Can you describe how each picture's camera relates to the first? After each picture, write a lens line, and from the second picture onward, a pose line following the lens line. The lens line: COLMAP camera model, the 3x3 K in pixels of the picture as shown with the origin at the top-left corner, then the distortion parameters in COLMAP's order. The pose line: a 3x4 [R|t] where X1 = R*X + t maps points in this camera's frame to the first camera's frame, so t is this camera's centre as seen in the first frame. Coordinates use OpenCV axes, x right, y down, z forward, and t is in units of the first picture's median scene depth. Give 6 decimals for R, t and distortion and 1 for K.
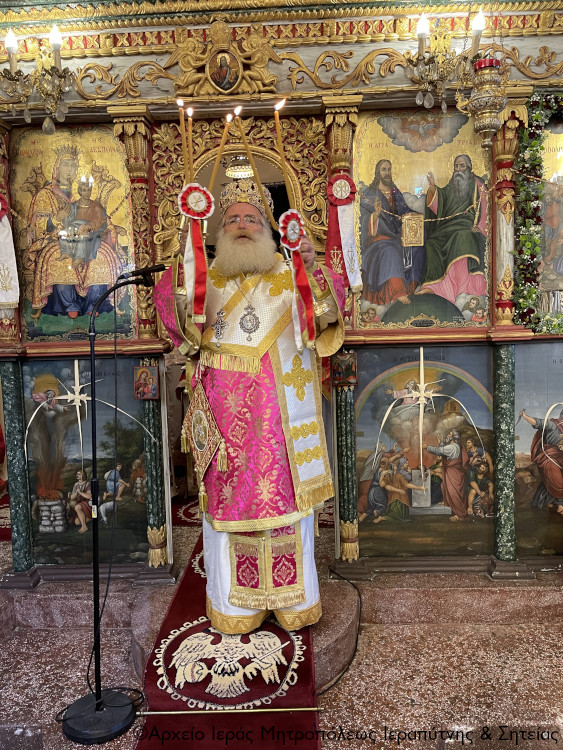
lens RADIAL K [[566.2, 0, 285.1], [0, 566.2, 372.8], [0, 0, 1]] dist [0.078016, -0.103149]
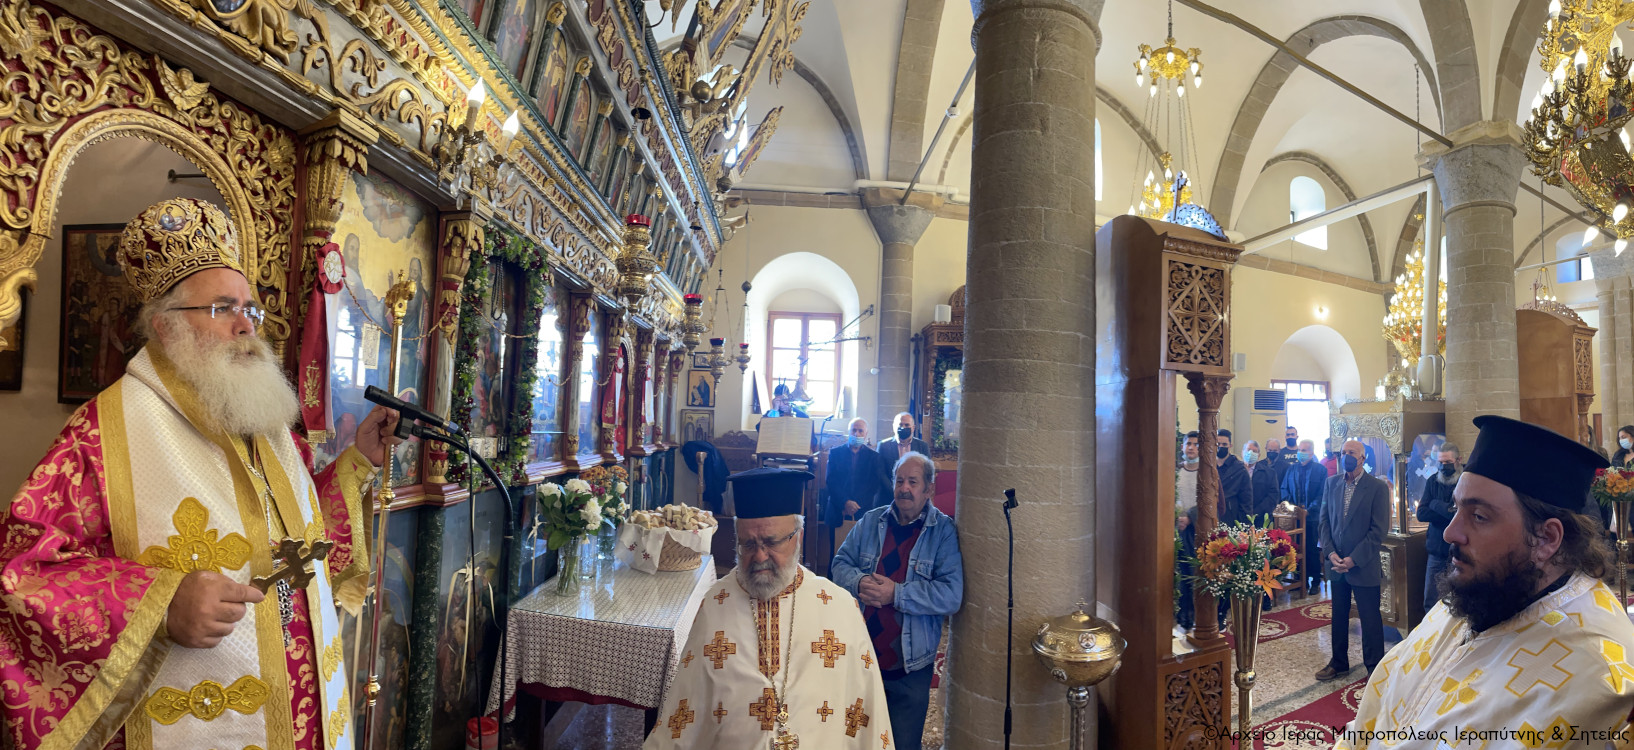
lens RADIAL K [[824.2, 0, 818.0], [0, 824.2, 382.3], [0, 0, 1]] dist [-0.000277, 0.000189]
pose [[0.018791, 0.079335, 0.996671, -0.733641], [0.040607, 0.995964, -0.080044, -0.107740], [-0.998998, 0.041976, 0.015494, 0.460801]]
